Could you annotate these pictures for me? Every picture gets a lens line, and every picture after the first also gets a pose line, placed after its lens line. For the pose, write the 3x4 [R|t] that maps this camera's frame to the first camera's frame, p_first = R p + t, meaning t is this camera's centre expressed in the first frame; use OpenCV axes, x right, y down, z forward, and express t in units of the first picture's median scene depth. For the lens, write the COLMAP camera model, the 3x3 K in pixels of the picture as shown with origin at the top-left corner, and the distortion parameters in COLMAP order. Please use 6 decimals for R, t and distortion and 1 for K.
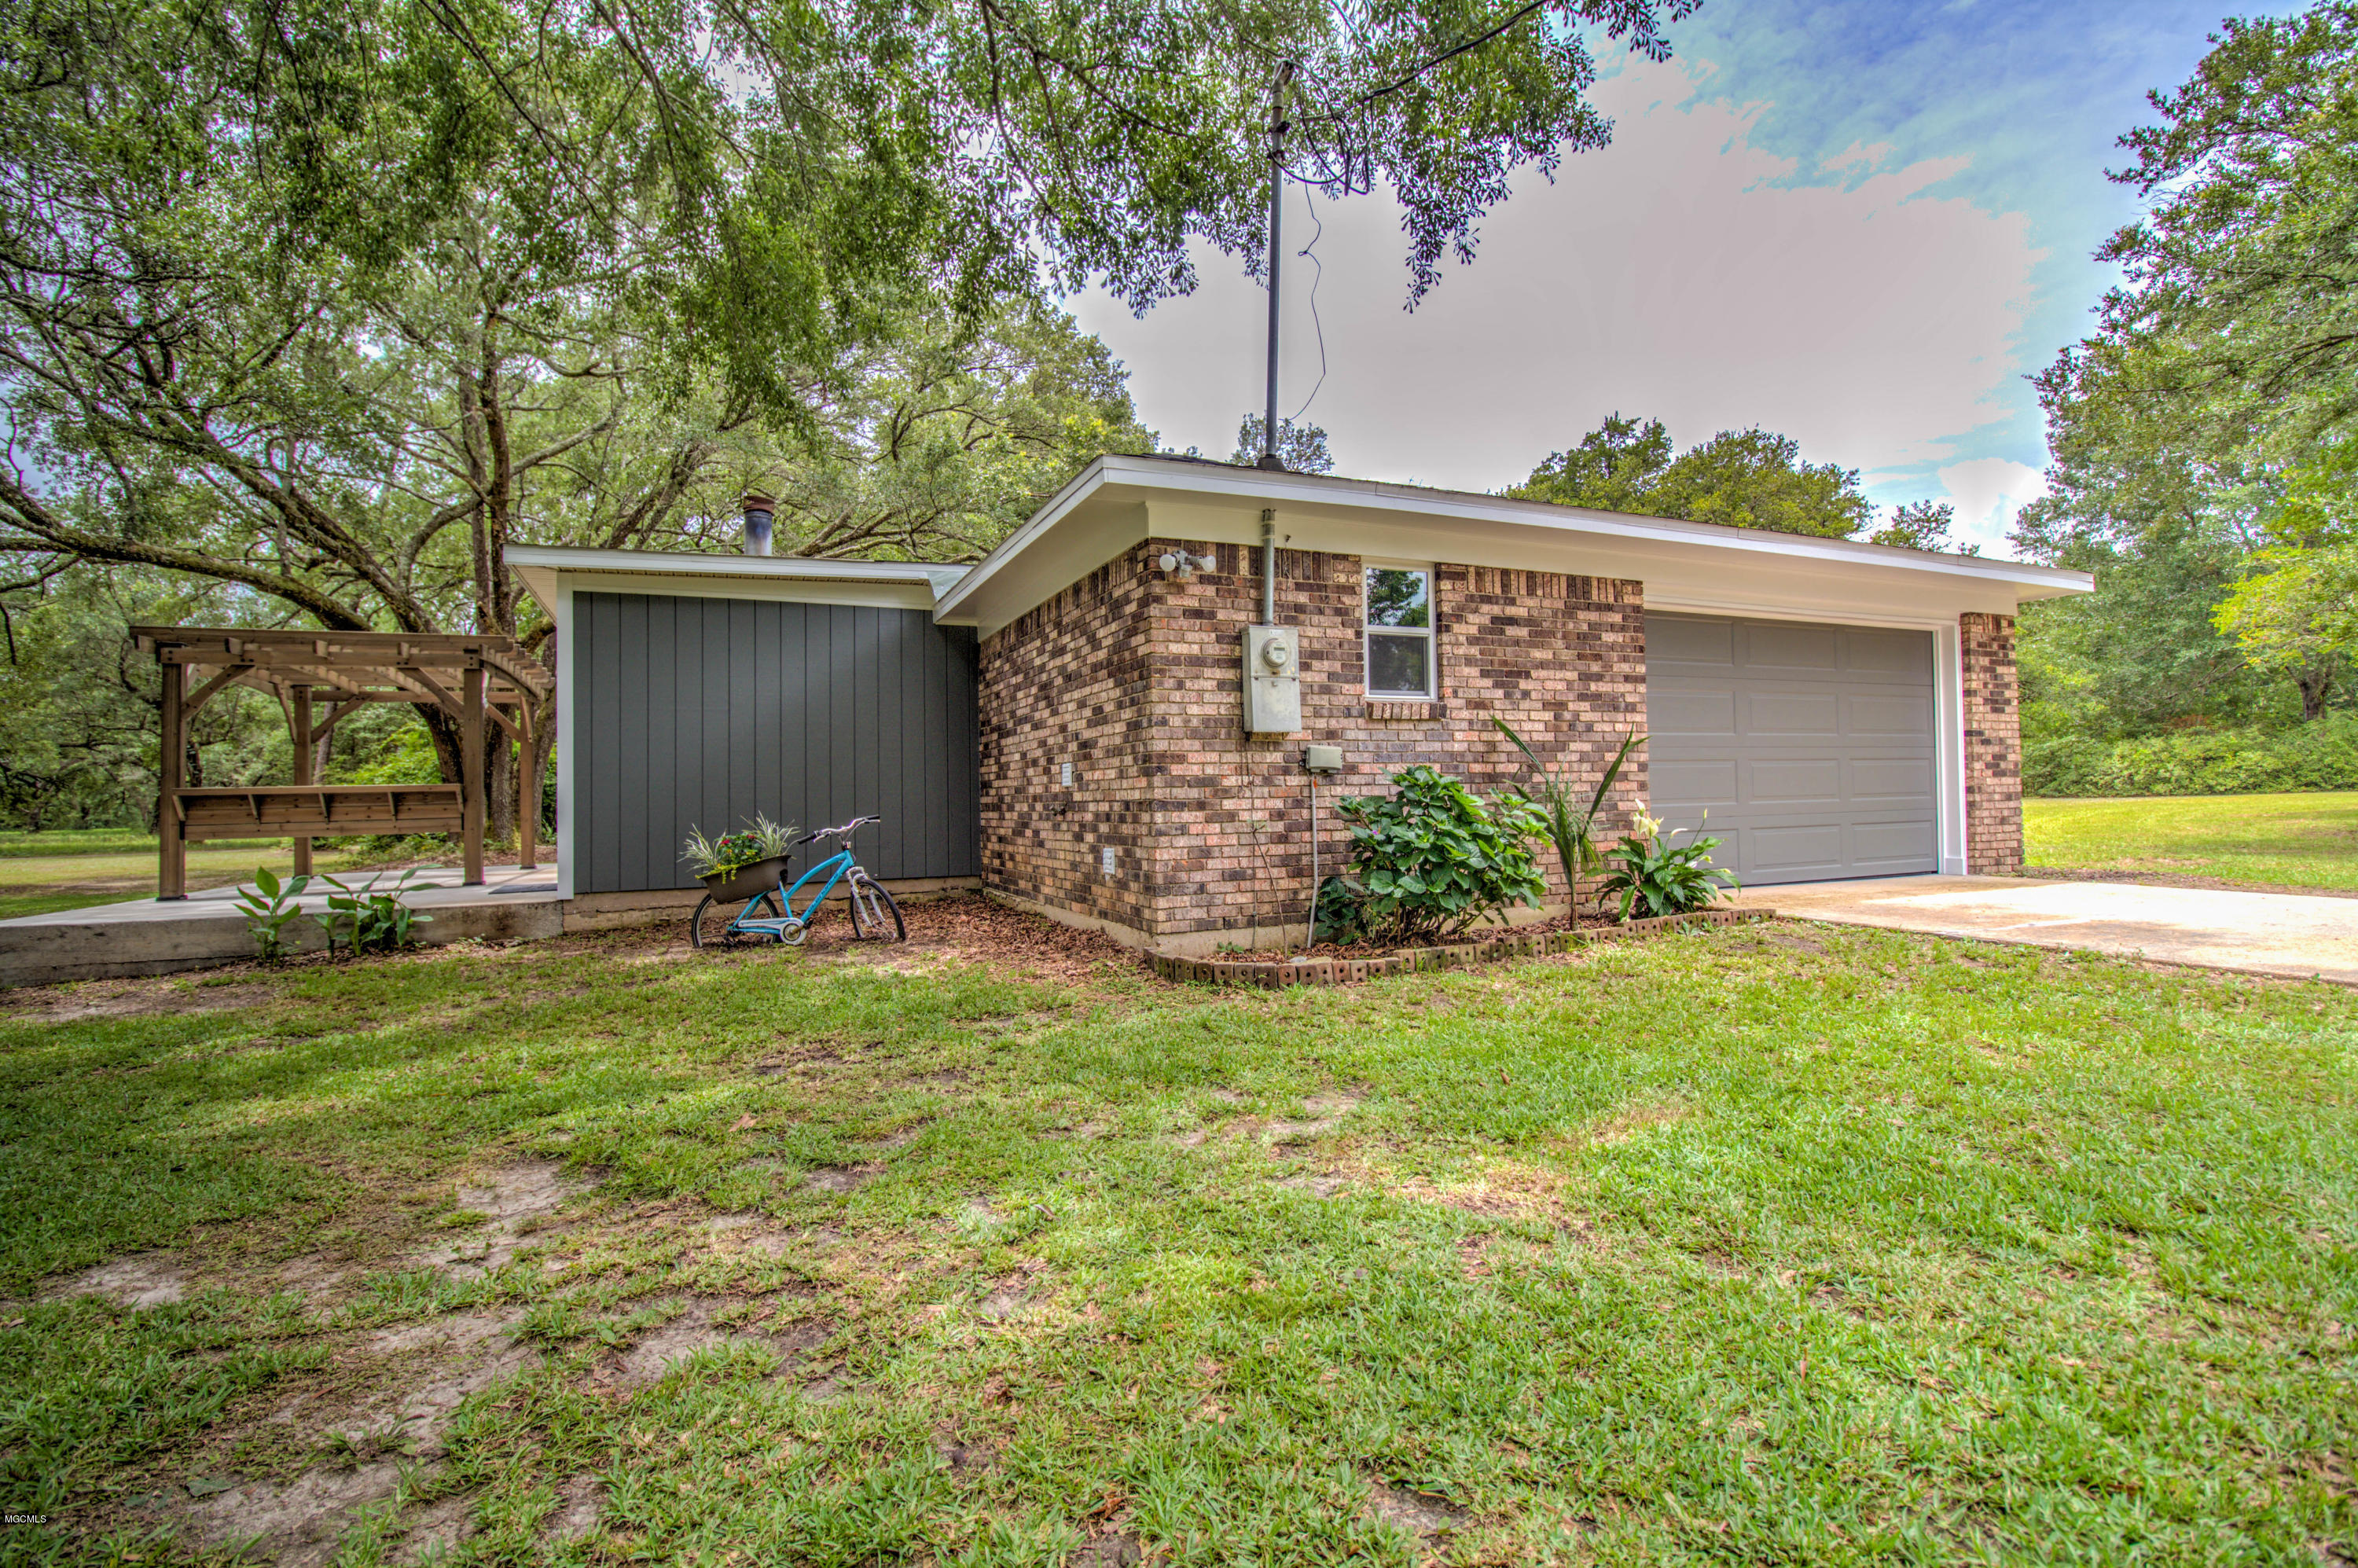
lens RADIAL K [[1077.5, 0, 1177.3], [0, 1077.5, 758.4], [0, 0, 1]] dist [-0.008623, -0.005962]
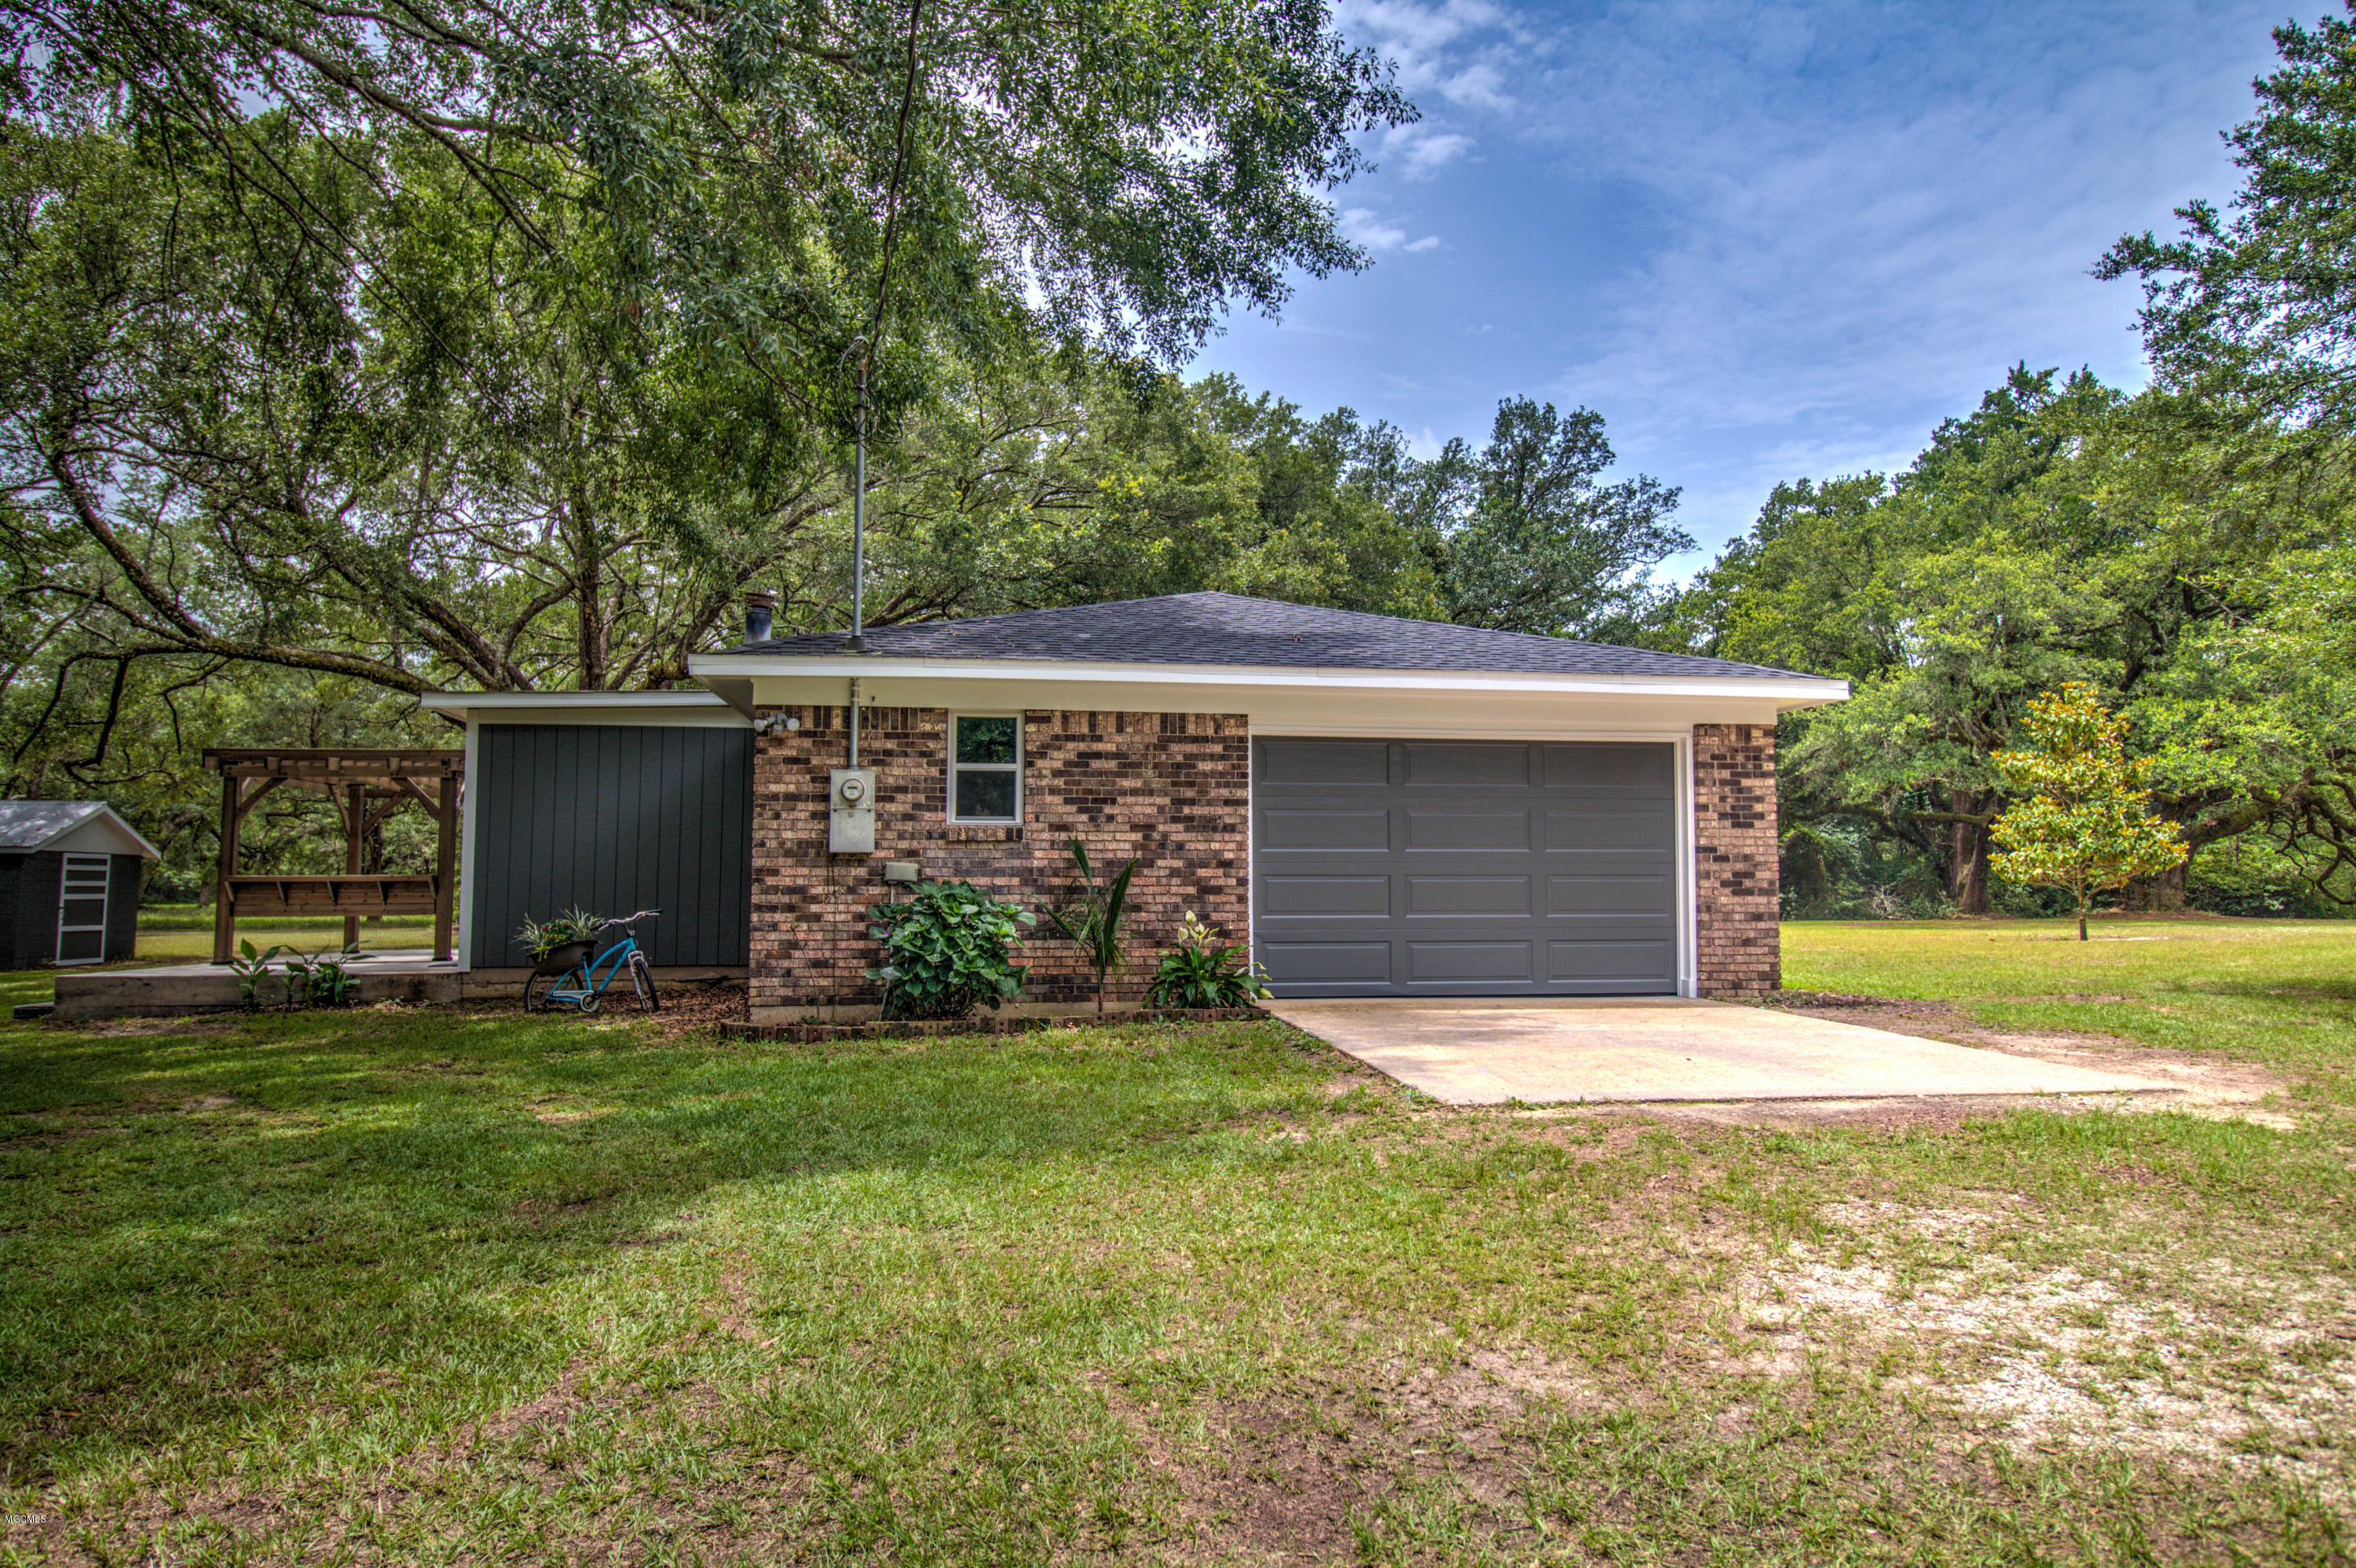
lens RADIAL K [[1467.3, 0, 1168.9], [0, 1467.3, 759.7], [0, 0, 1]] dist [0.000604, -0.005869]
pose [[0.962636, -0.005353, -0.270745, 0.628972], [-0.007784, 0.998845, -0.047424, -0.037463], [0.270686, 0.047759, 0.961482, -0.395558]]
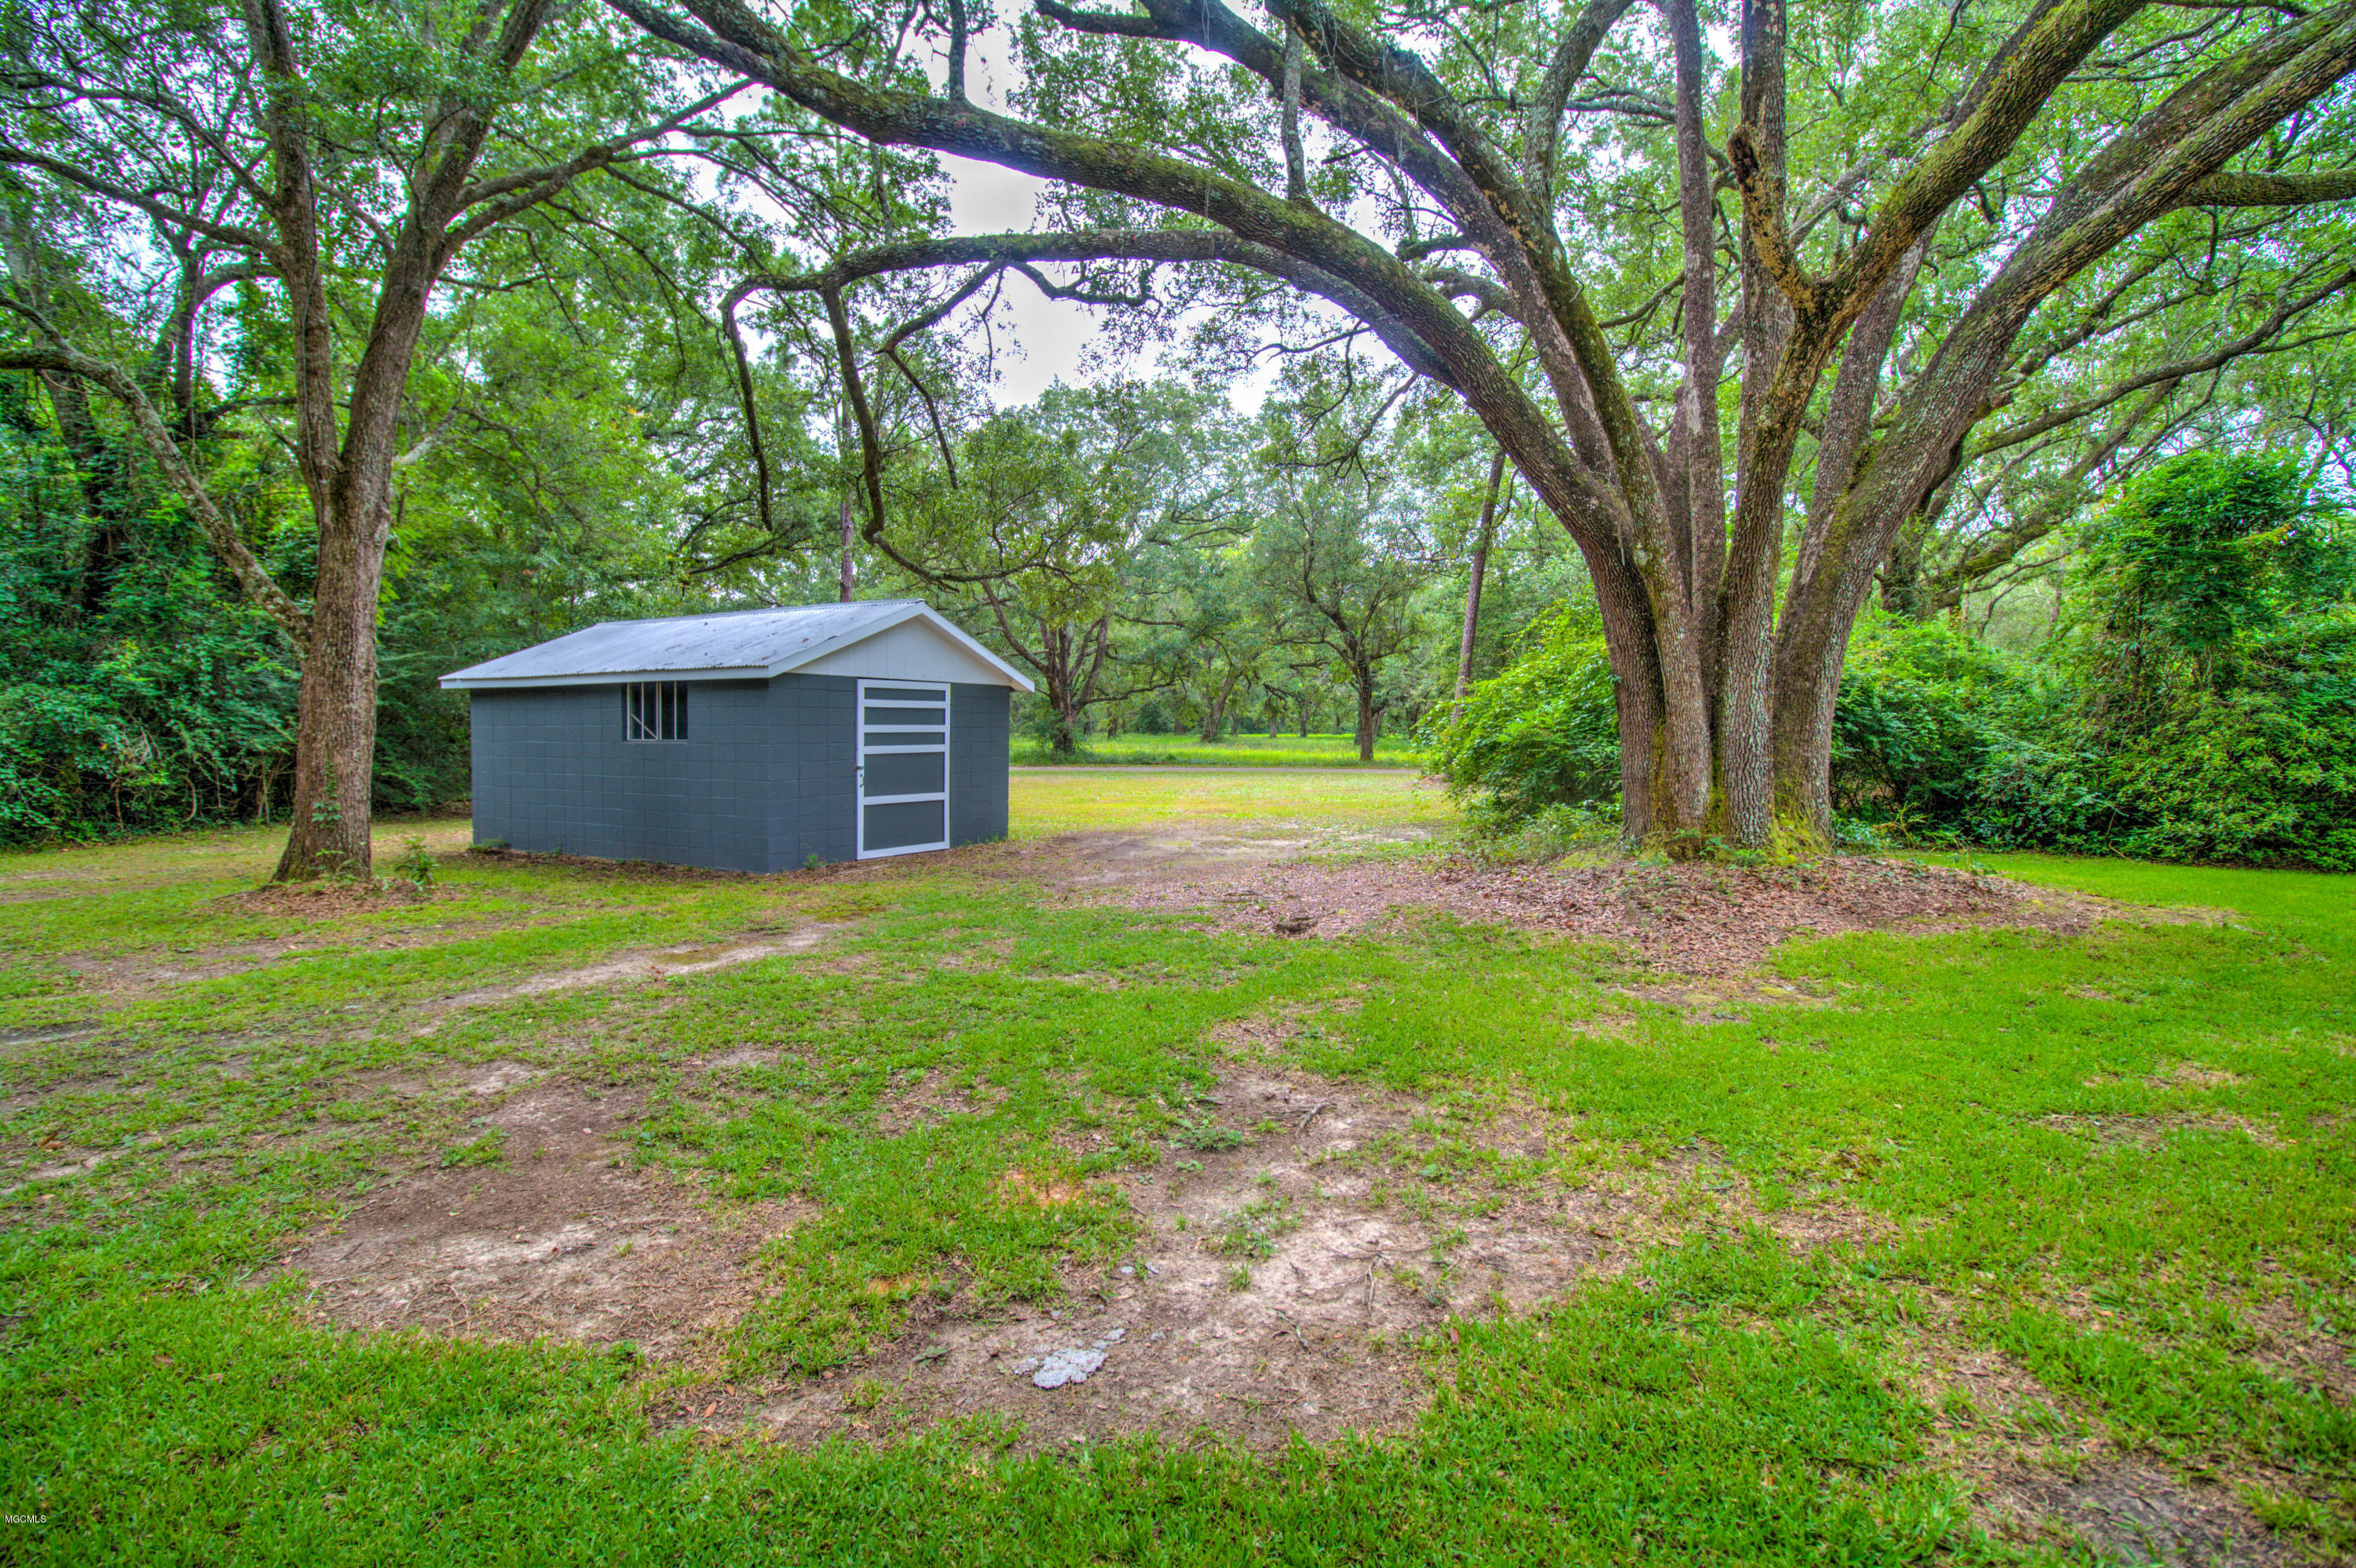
lens RADIAL K [[1076.6, 0, 1216.0], [0, 1076.6, 773.6], [0, 0, 1]] dist [-0.008623, -0.005962]
pose [[0.595460, 0.059618, -0.801169, -1.122759], [0.011733, 0.996491, 0.082873, 0.045827], [0.803299, -0.058747, 0.592672, 1.591911]]
